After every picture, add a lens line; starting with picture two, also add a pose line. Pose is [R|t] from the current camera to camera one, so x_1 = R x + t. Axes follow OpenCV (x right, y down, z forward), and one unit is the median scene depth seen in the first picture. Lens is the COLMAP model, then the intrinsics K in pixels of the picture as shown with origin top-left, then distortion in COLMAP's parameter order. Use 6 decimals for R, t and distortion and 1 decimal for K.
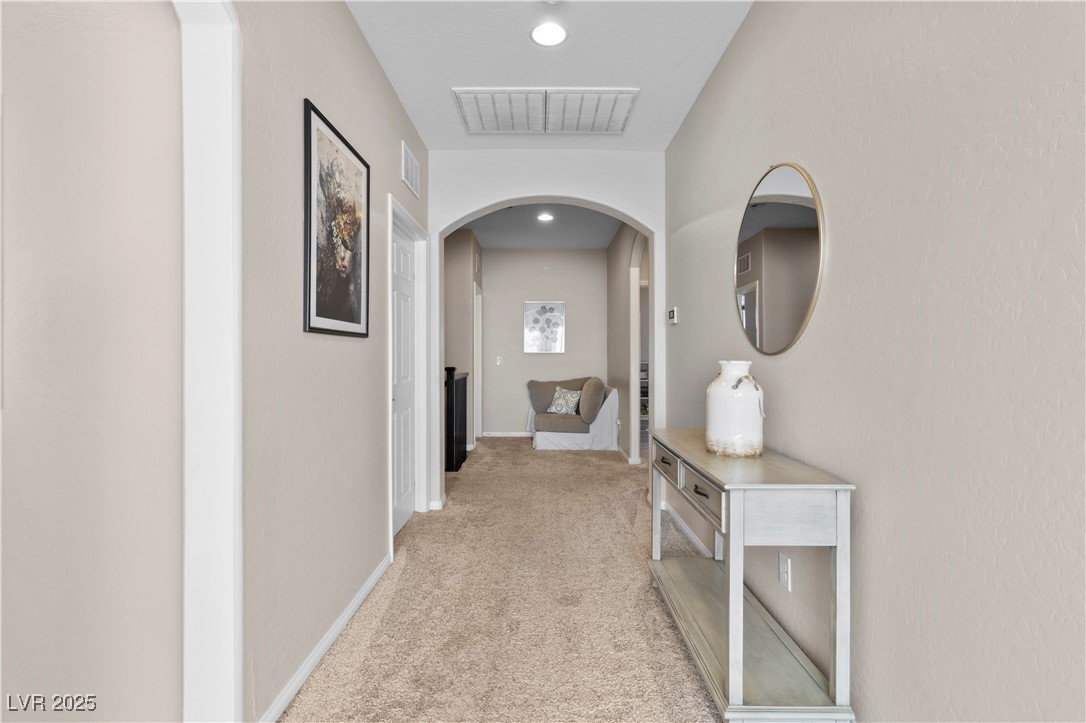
lens RADIAL K [[507.4, 0, 542.7], [0, 507.4, 357.3], [0, 0, 1]] dist [0.003284, 0.000233]
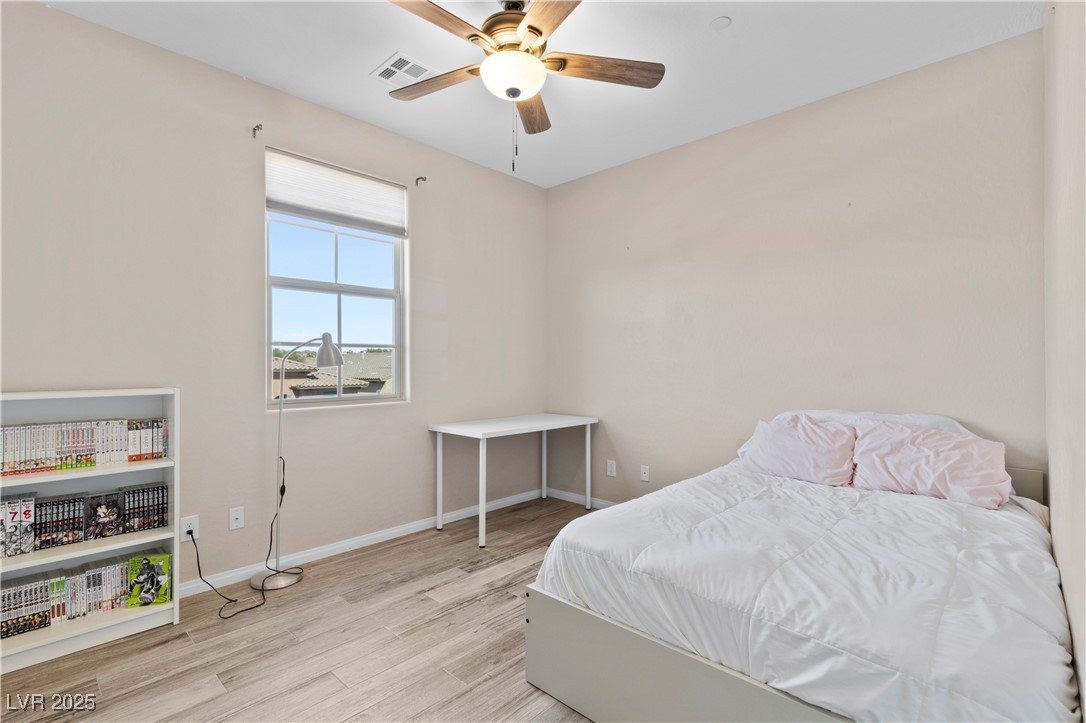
lens RADIAL K [[507.4, 0, 534.1], [0, 507.4, 357.2], [0, 0, 1]] dist [0.003284, 0.000233]
pose [[0.699179, -0.006044, 0.714921, 0.157313], [0.009375, 0.999956, -0.000714, -0.001695], [-0.714885, 0.007202, 0.699205, 0.711338]]
